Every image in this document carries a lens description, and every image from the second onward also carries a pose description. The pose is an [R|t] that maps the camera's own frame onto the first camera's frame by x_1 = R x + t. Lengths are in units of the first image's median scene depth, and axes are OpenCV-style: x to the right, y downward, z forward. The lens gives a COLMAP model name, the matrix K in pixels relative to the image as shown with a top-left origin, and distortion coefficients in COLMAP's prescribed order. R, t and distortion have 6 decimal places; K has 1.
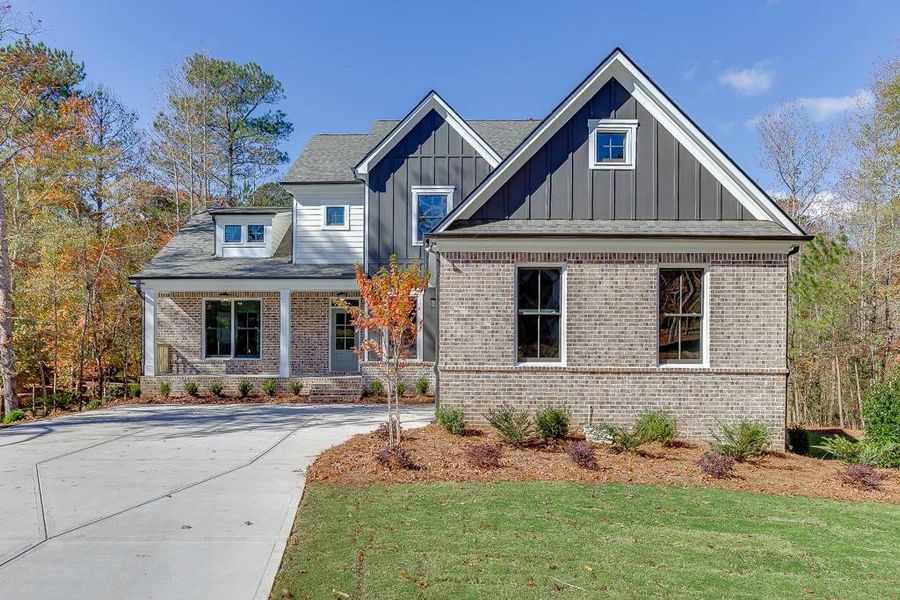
lens RADIAL K [[409.3, 0, 450.0], [0, 409.3, 306.5], [0, 0, 1]] dist [0.008662, 0.000001]
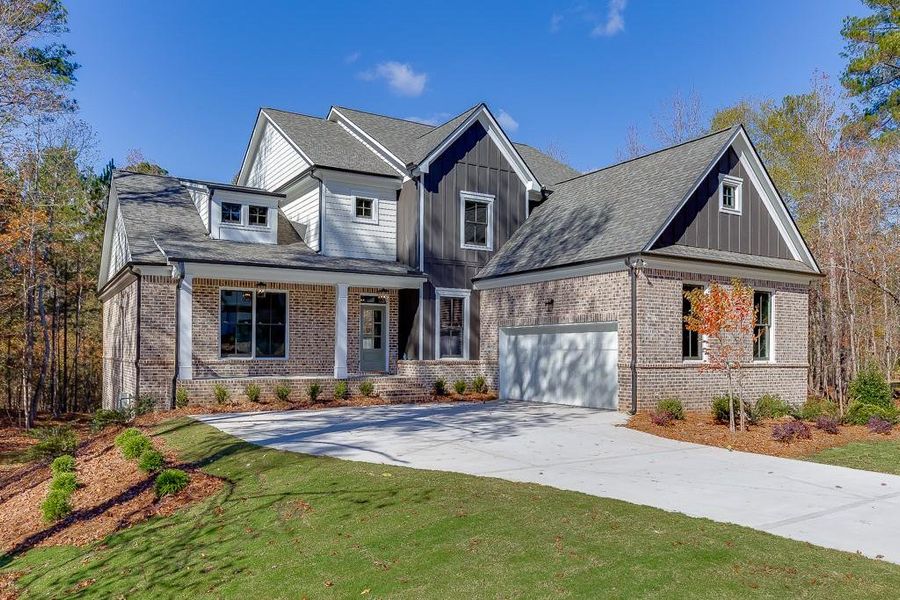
lens RADIAL K [[402.3, 0, 456.8], [0, 402.3, 301.3], [0, 0, 1]] dist [0.005917, 0.000194]
pose [[0.934009, 0.043047, 0.354647, -0.856446], [-0.040430, 0.999073, -0.014788, 0.002557], [-0.354955, -0.000526, 0.934883, 0.096621]]
